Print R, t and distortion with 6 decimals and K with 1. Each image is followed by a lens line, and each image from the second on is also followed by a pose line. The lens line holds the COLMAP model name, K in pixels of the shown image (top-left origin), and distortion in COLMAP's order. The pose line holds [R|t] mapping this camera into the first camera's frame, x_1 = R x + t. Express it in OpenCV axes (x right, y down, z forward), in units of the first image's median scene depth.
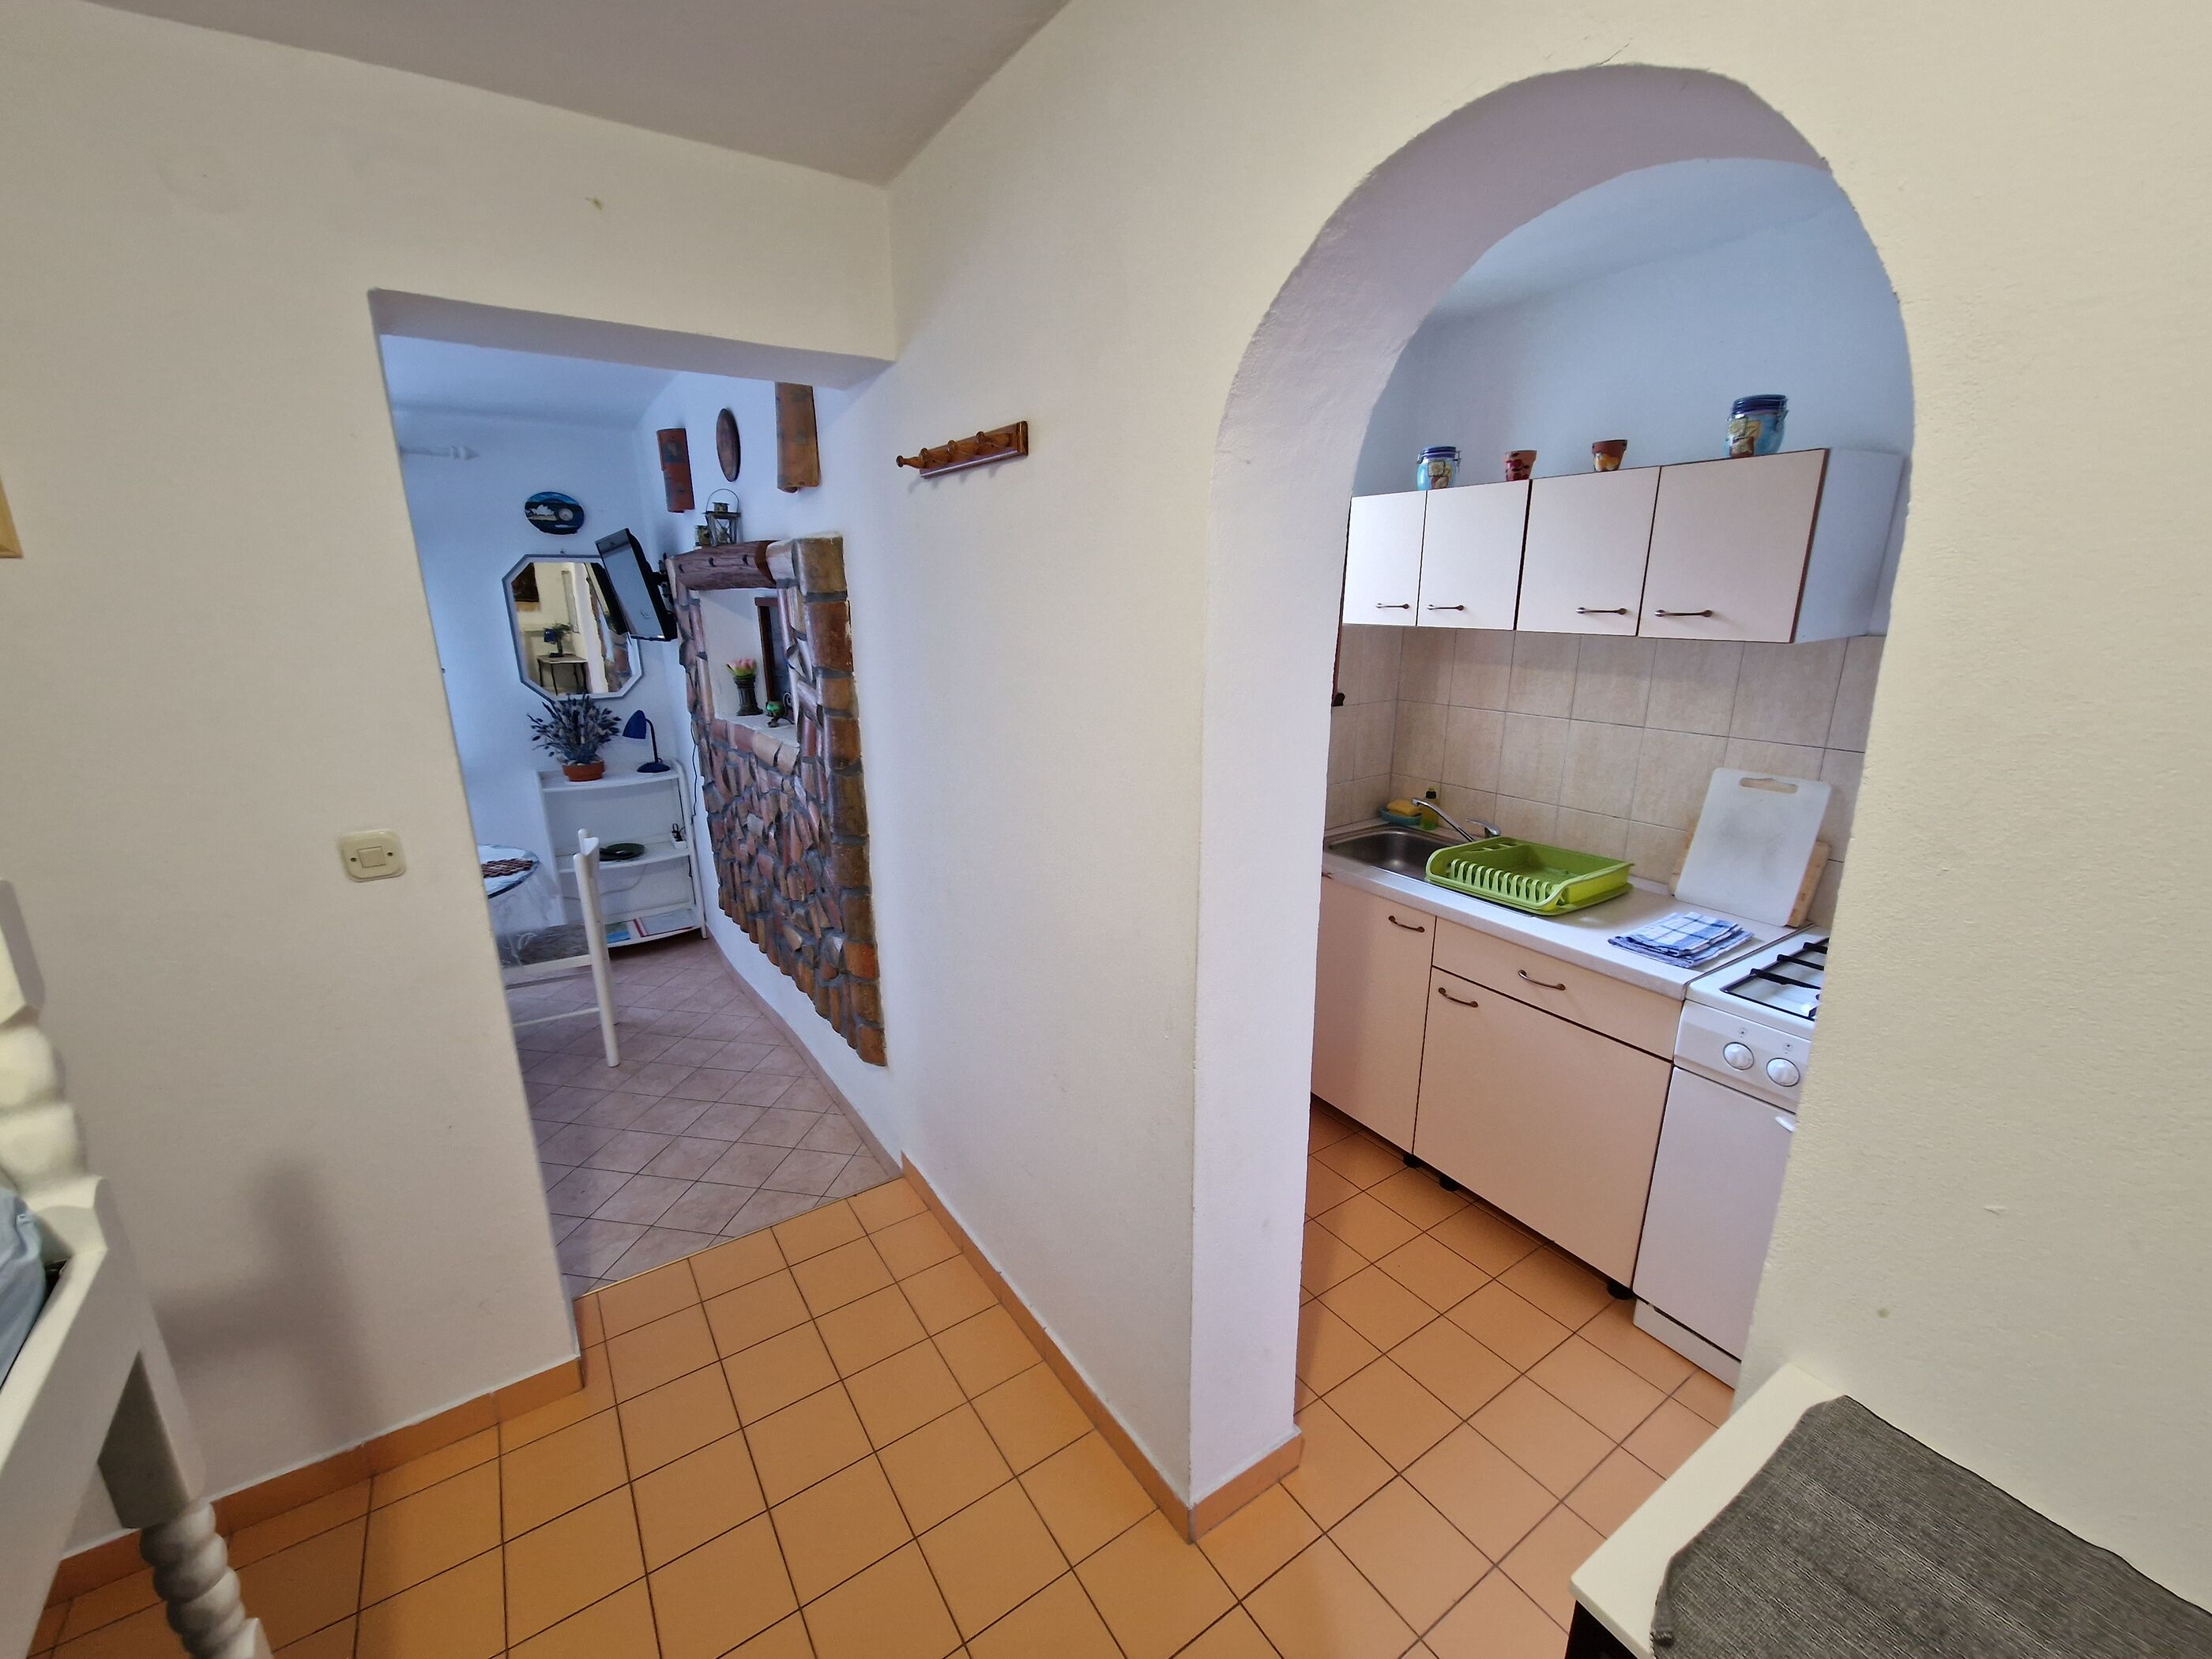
lens RADIAL K [[891.1, 0, 1105.9], [0, 891.1, 838.5], [0, 0, 1]] dist [0.008876, -0.005970]
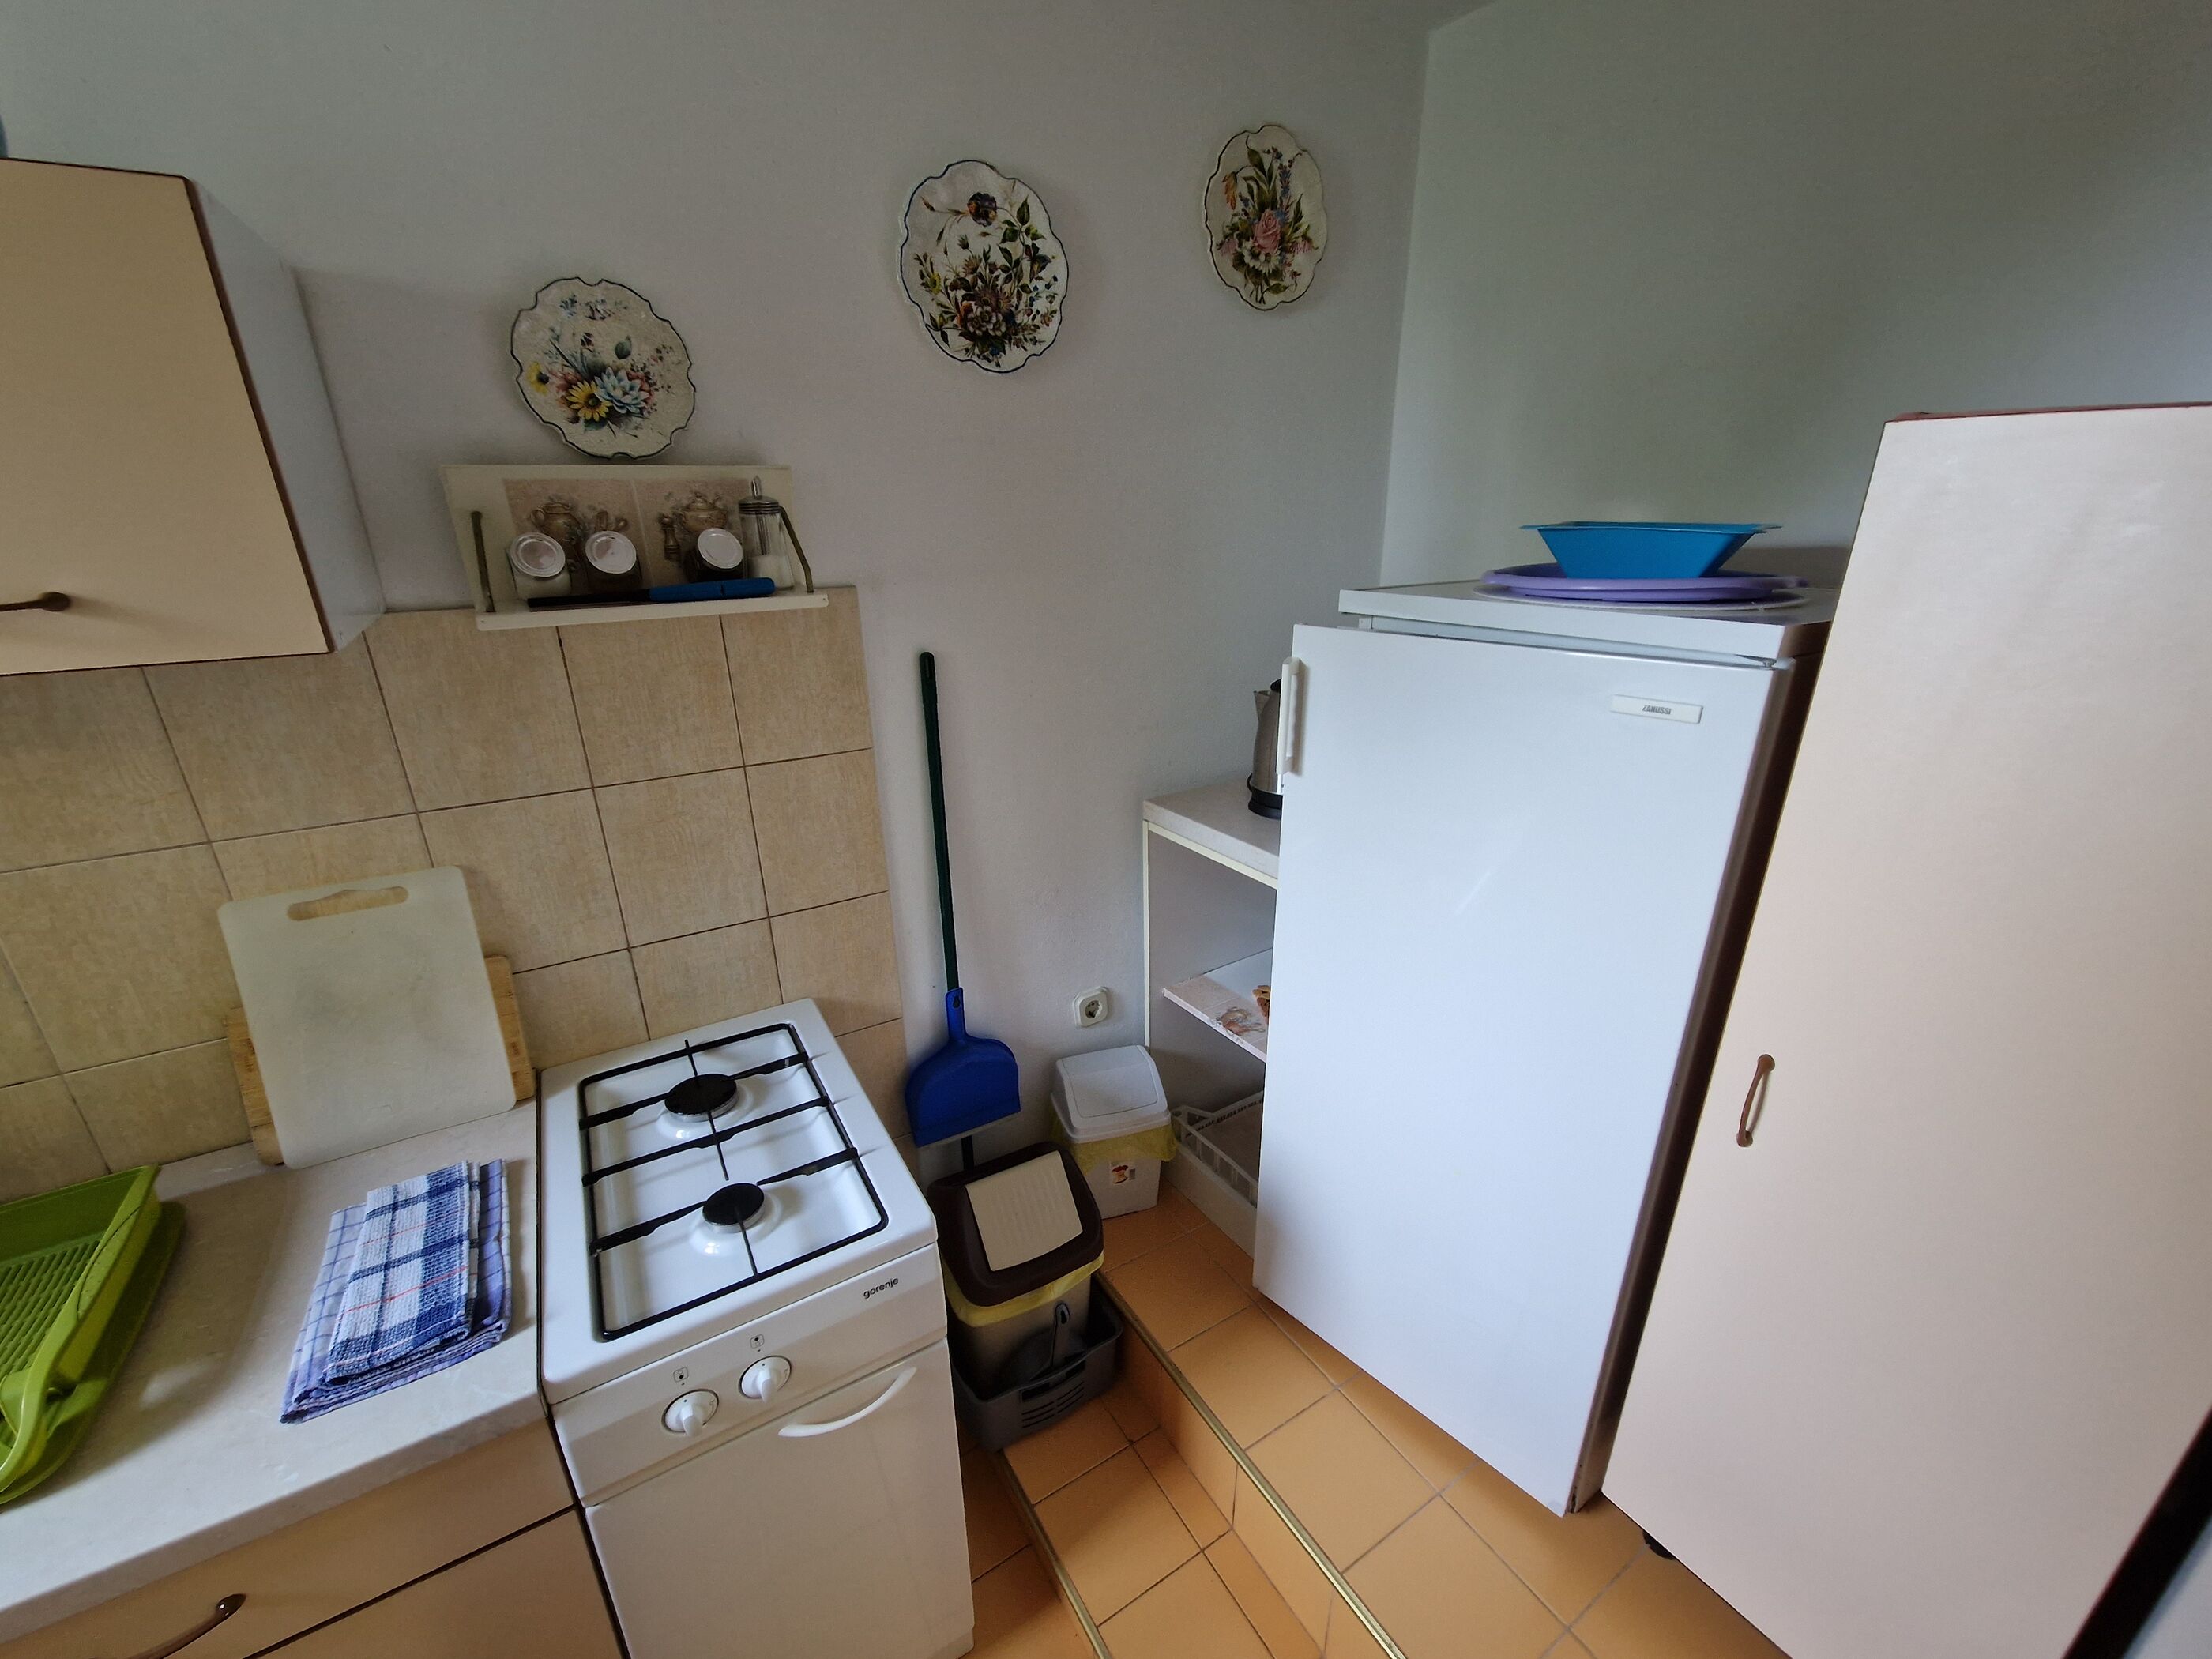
lens RADIAL K [[891.1, 0, 1105.9], [0, 891.1, 838.5], [0, 0, 1]] dist [0.008876, -0.005970]
pose [[0.024689, -0.344260, 0.938550, 0.253071], [0.276441, 0.904578, 0.324528, -0.136780], [-0.960714, 0.251441, 0.117501, 0.472709]]
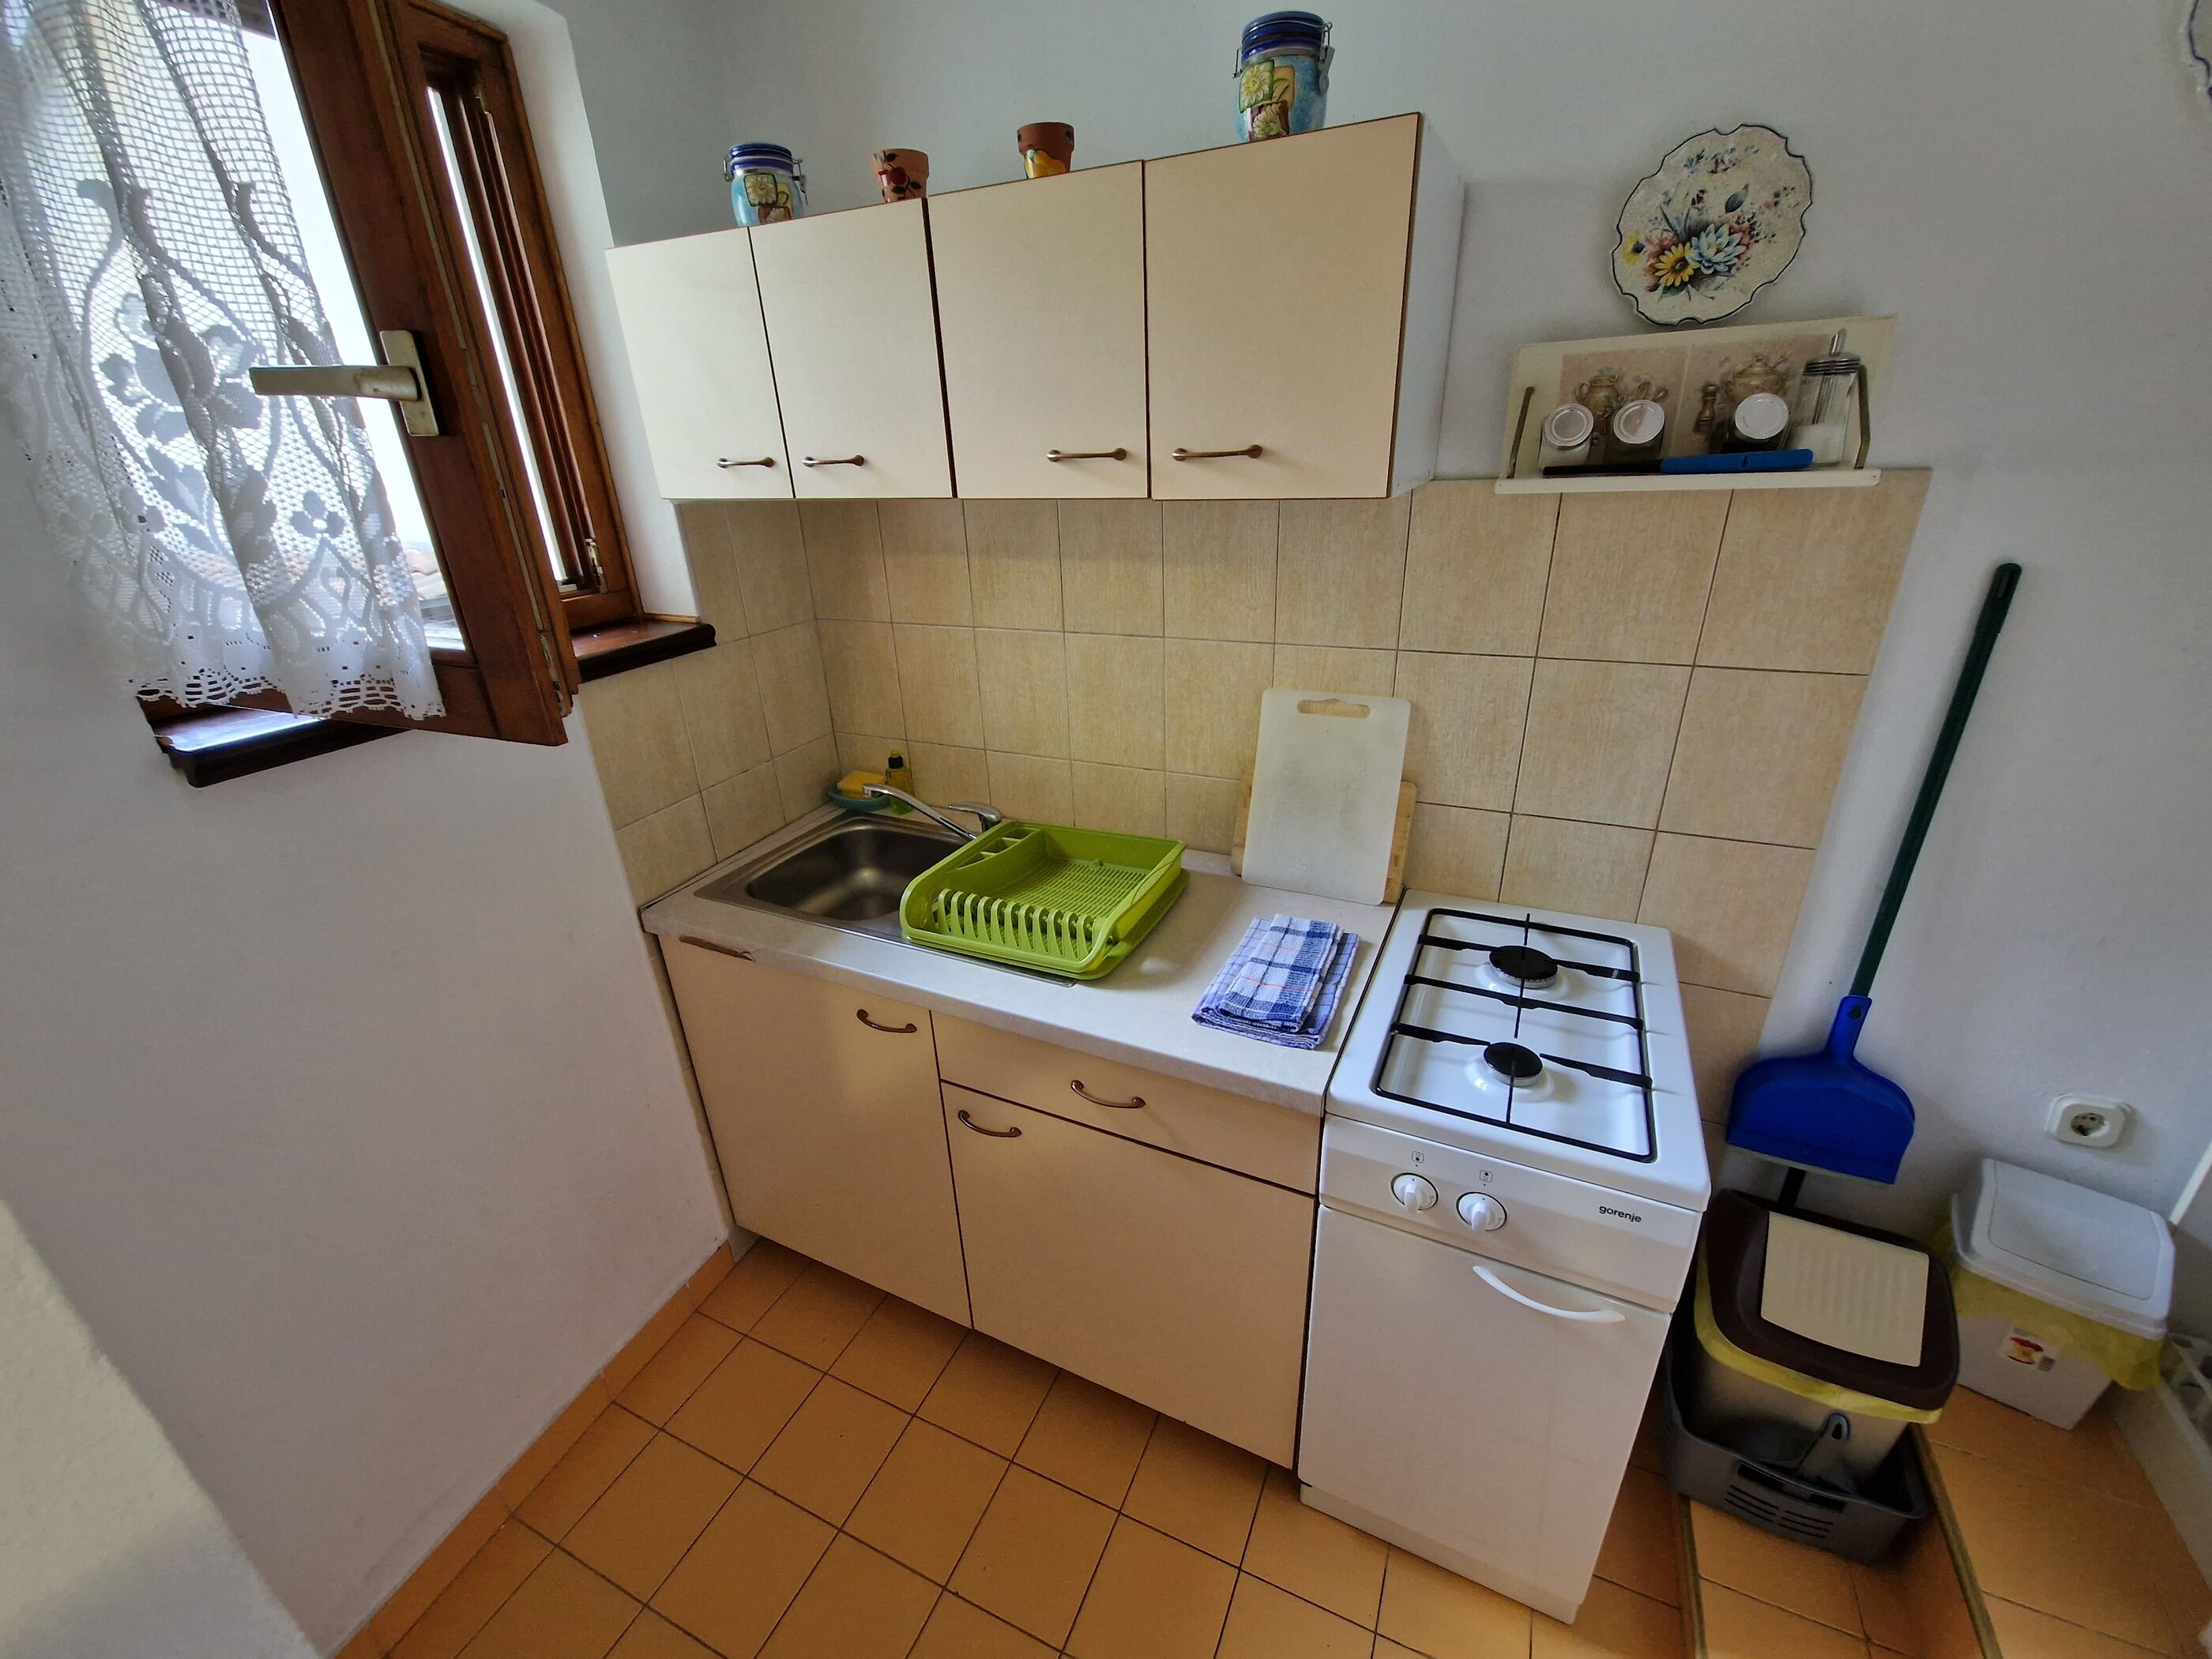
lens RADIAL K [[897.8, 0, 1105.6], [0, 897.8, 841.0], [0, 0, 1]] dist [0.012577, -0.008966]
pose [[0.850901, -0.232348, 0.471150, 0.223368], [0.169163, 0.970288, 0.172989, -0.106635], [-0.497345, -0.067495, 0.864923, 0.452623]]
